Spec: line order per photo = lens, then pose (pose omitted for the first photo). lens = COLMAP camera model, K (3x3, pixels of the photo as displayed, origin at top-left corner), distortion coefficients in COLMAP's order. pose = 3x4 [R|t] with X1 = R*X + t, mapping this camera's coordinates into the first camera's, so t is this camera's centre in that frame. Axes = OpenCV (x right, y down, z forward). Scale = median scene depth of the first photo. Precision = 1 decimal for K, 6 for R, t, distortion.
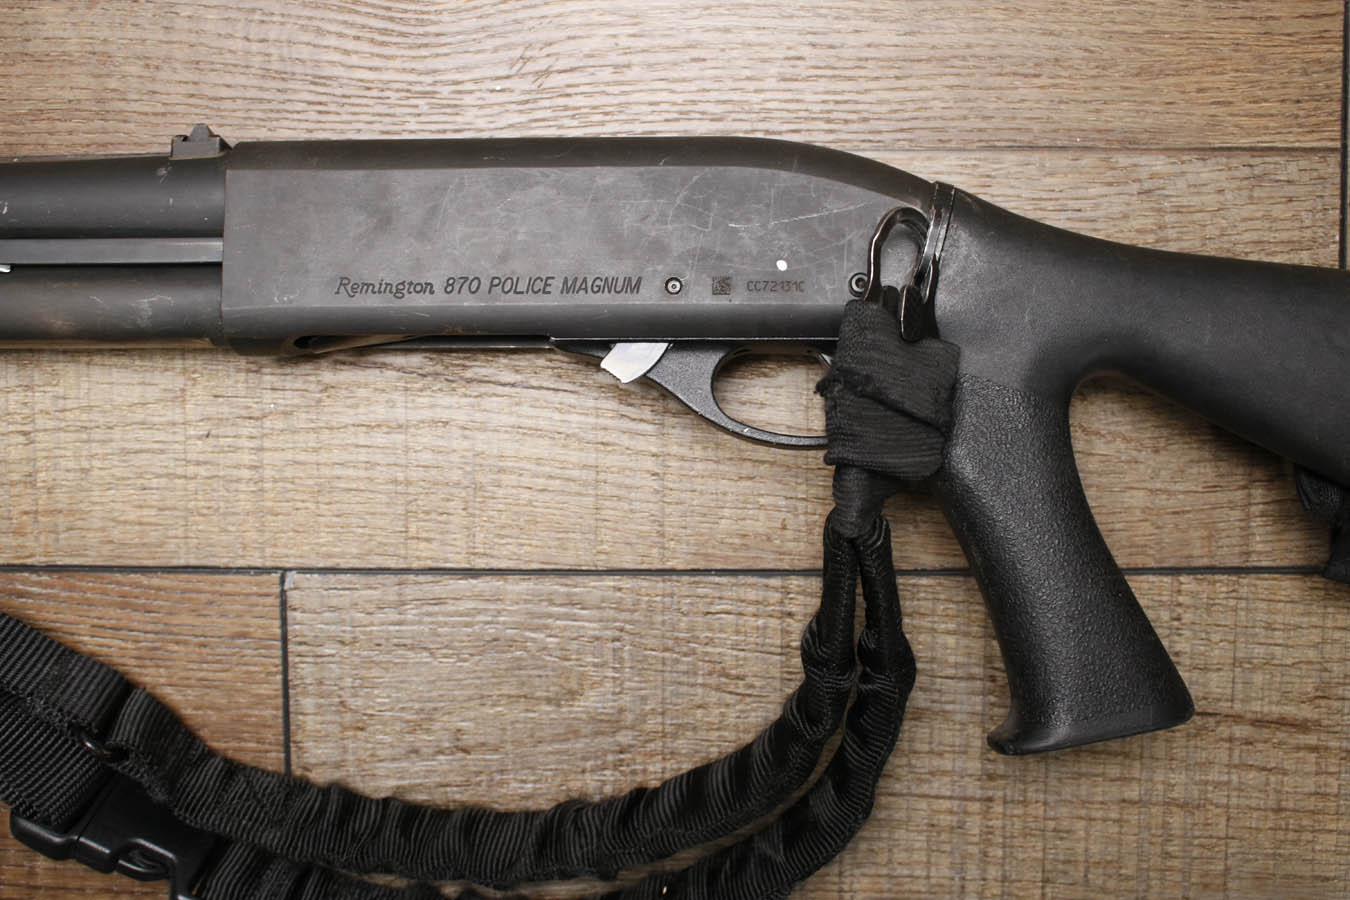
lens RADIAL K [[1461.6, 0, 675.0], [0, 1461.6, 450.0], [0, 0, 1]] dist [-0.124502, 0.156993]
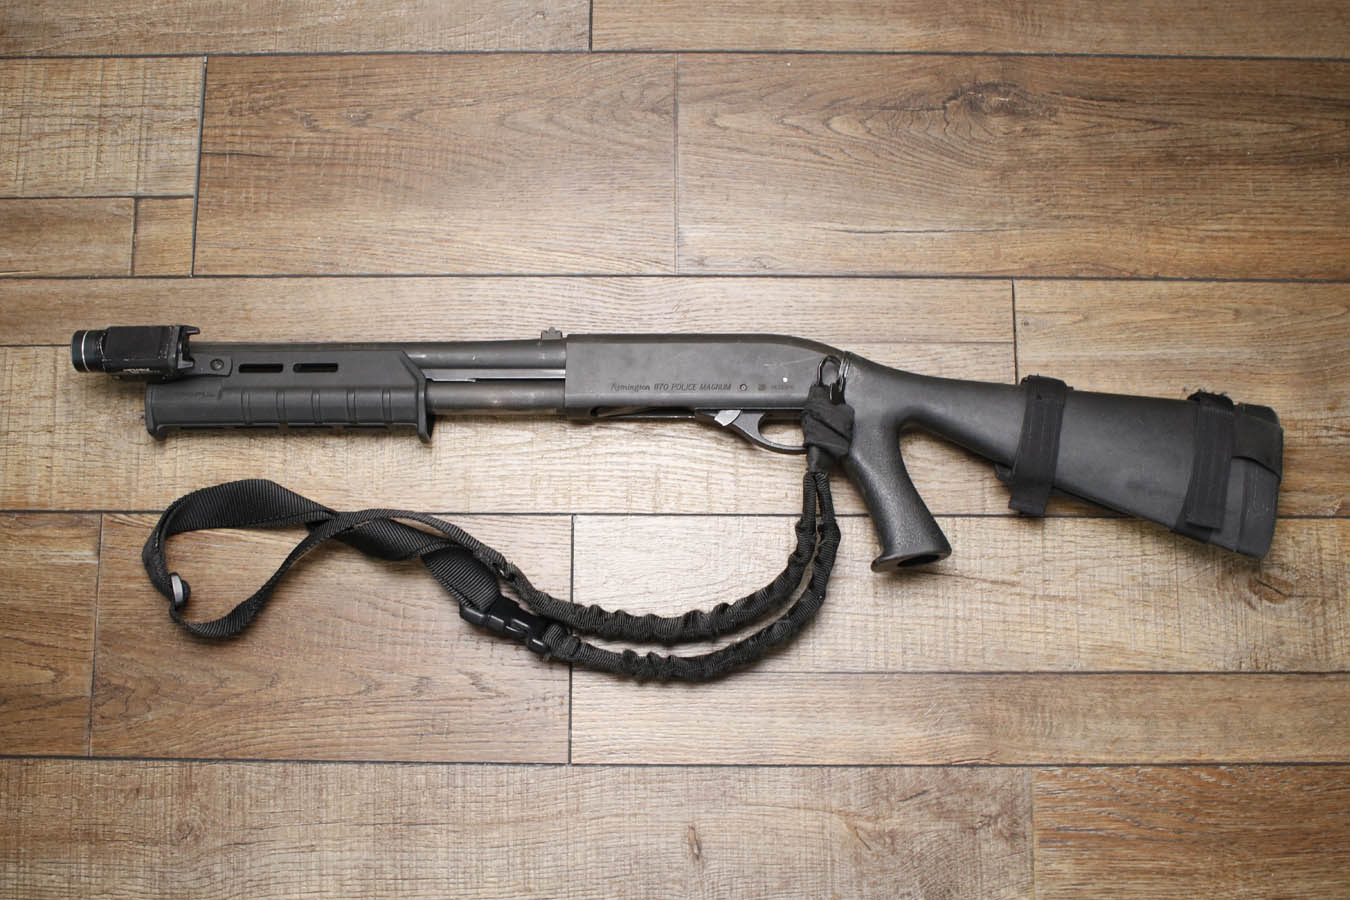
lens RADIAL K [[1461.6, 0, 675.0], [0, 1461.6, 450.0], [0, 0, 1]] dist [-0.124502, 0.156993]
pose [[0.999896, 0.005291, 0.013411, -0.141043], [-0.002170, 0.974864, -0.222790, 0.516738], [-0.014253, 0.222737, 0.974774, -1.349679]]
